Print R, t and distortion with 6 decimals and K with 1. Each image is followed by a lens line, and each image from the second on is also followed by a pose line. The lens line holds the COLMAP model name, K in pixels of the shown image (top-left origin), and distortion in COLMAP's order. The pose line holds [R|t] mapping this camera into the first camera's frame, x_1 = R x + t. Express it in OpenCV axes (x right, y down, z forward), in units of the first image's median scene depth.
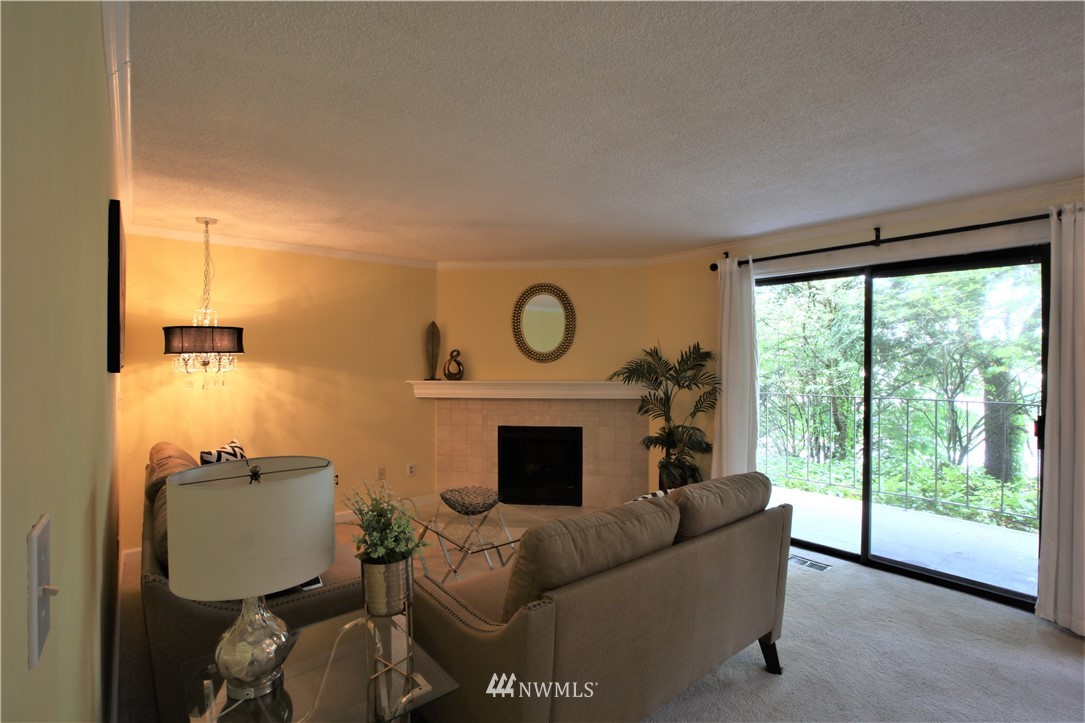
lens RADIAL K [[517.0, 0, 538.3], [0, 517.0, 358.0], [0, 0, 1]] dist [-0.013804, 0.000139]
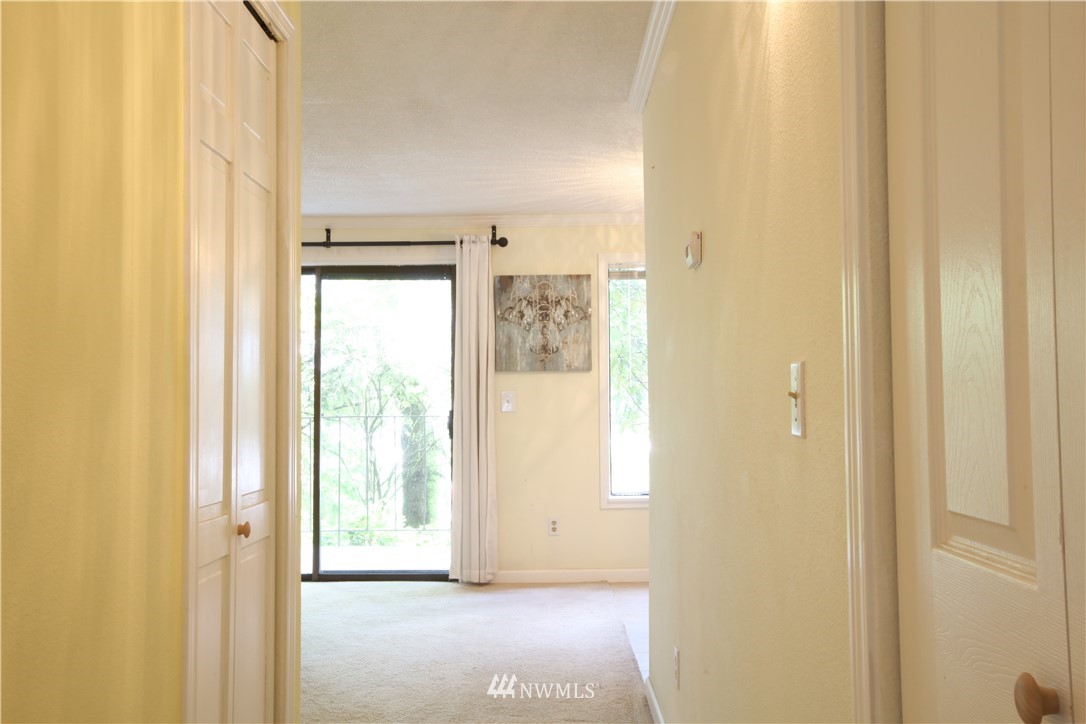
lens RADIAL K [[1096.9, 0, 543.0], [0, 1096.9, 362.0], [0, 0, 1]] dist [-0.001417, -0.000489]
pose [[0.656909, 0.020343, 0.753695, -0.750280], [0.008310, 0.999380, -0.034216, 0.086982], [-0.753924, 0.028740, 0.656333, -0.788100]]
